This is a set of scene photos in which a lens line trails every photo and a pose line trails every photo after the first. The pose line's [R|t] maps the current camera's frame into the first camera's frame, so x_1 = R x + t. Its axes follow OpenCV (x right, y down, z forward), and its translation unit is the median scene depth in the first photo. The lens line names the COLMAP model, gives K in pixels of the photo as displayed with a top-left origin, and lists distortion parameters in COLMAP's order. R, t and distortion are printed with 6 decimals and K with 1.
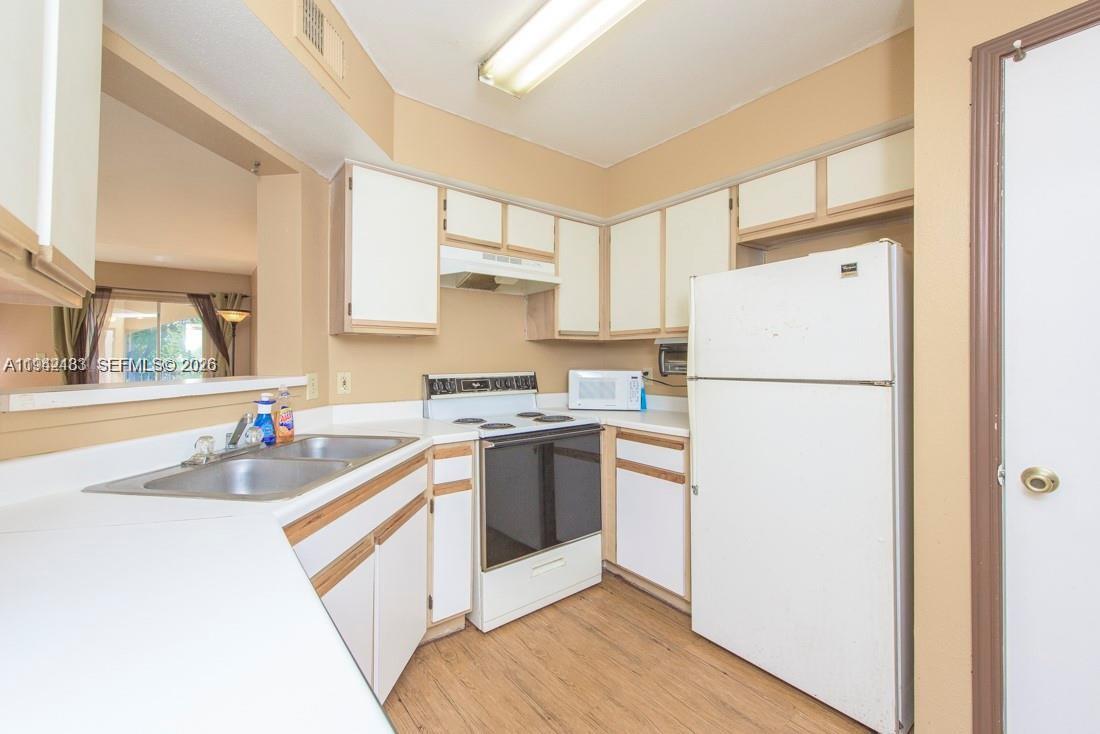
lens RADIAL K [[447.6, 0, 546.4], [0, 447.6, 358.6], [0, 0, 1]] dist [0.010213, -0.000222]
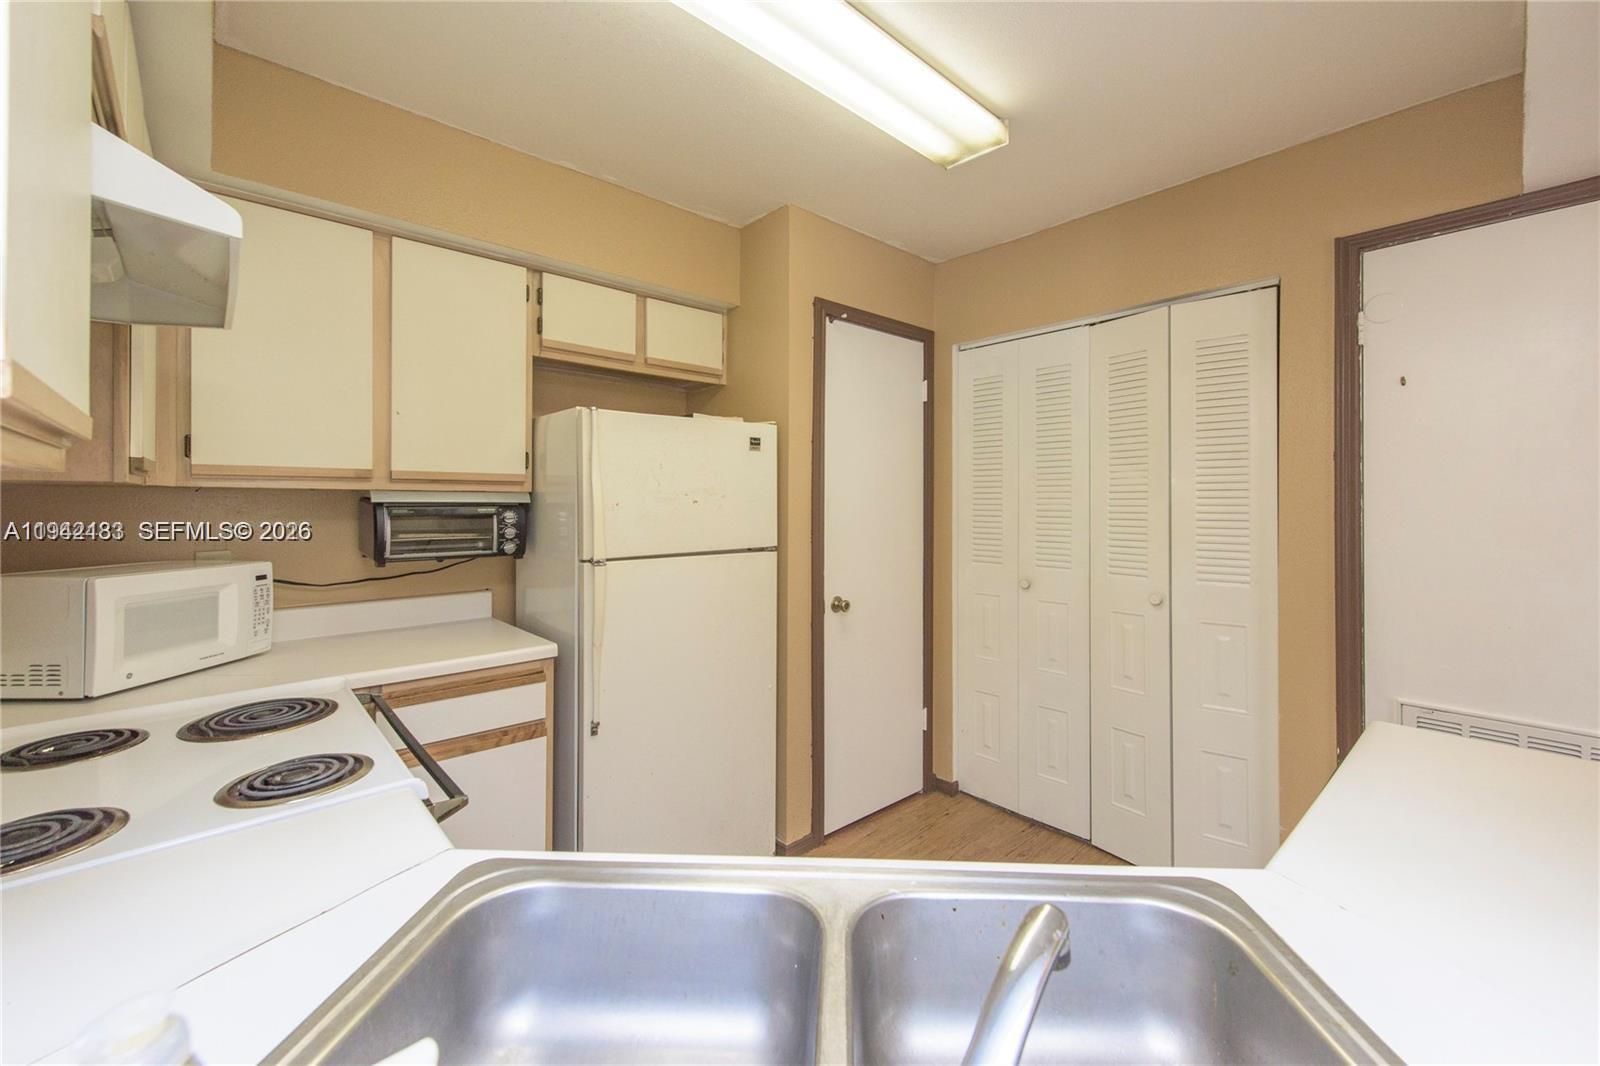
lens RADIAL K [[651.1, 0, 817.8], [0, 651.1, 511.2], [0, 0, 1]] dist [0.010213, -0.000222]
pose [[-0.072866, -0.008726, 0.997304, -0.673492], [-0.003180, 0.999959, 0.008516, -0.040763], [-0.997337, -0.002551, -0.072891, 0.753384]]
